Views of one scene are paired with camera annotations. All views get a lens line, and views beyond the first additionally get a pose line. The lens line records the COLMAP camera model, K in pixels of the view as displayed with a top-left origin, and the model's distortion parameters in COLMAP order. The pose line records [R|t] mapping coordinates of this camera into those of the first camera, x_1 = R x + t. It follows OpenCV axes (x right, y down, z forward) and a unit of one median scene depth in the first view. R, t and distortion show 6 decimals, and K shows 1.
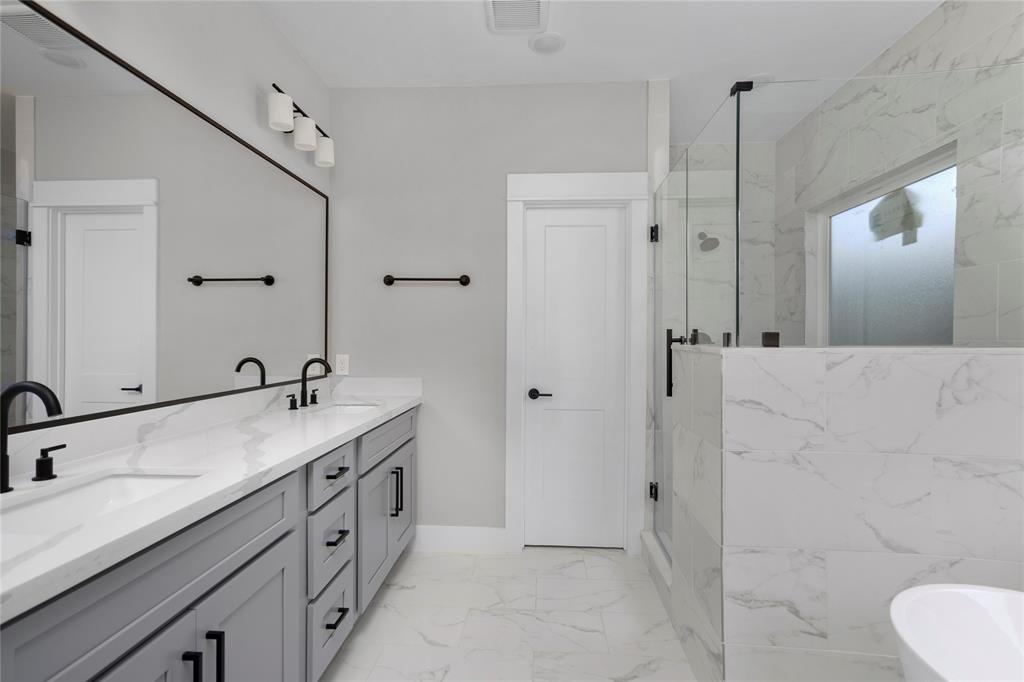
lens RADIAL K [[486.8, 0, 512.8], [0, 486.8, 343.1], [0, 0, 1]] dist [-0.007895, 0.003189]
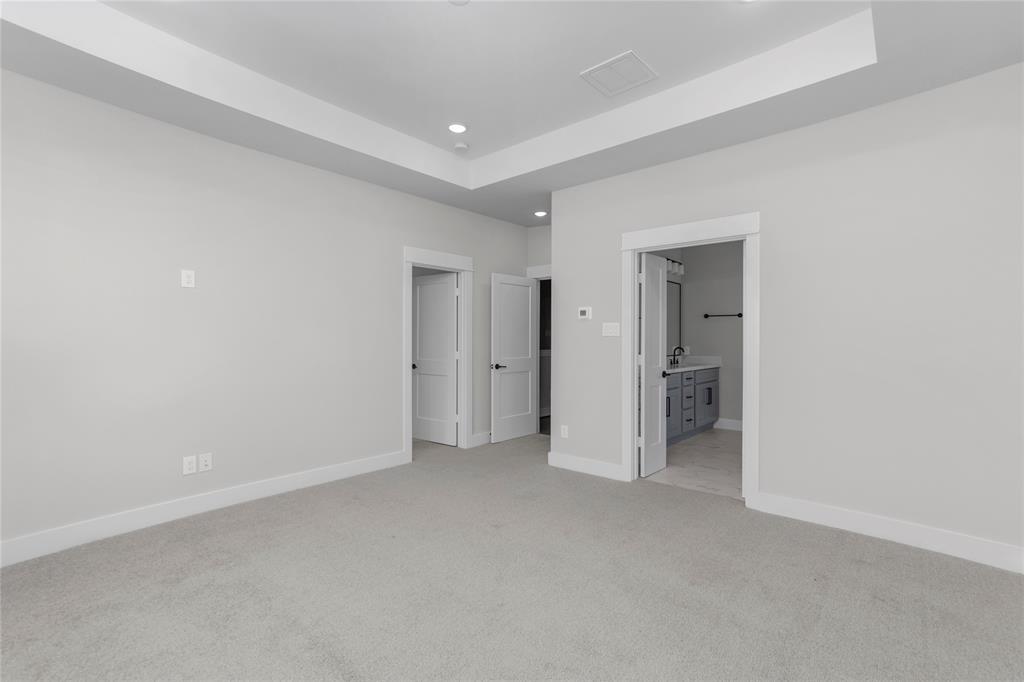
lens RADIAL K [[470.1, 0, 506.5], [0, 470.1, 340.1], [0, 0, 1]] dist [0.020451, -0.002040]
pose [[0.784691, -0.003418, -0.619878, 0.496559], [0.003422, 0.999993, -0.001182, -0.012082], [0.619878, -0.001194, 0.784697, -1.722920]]
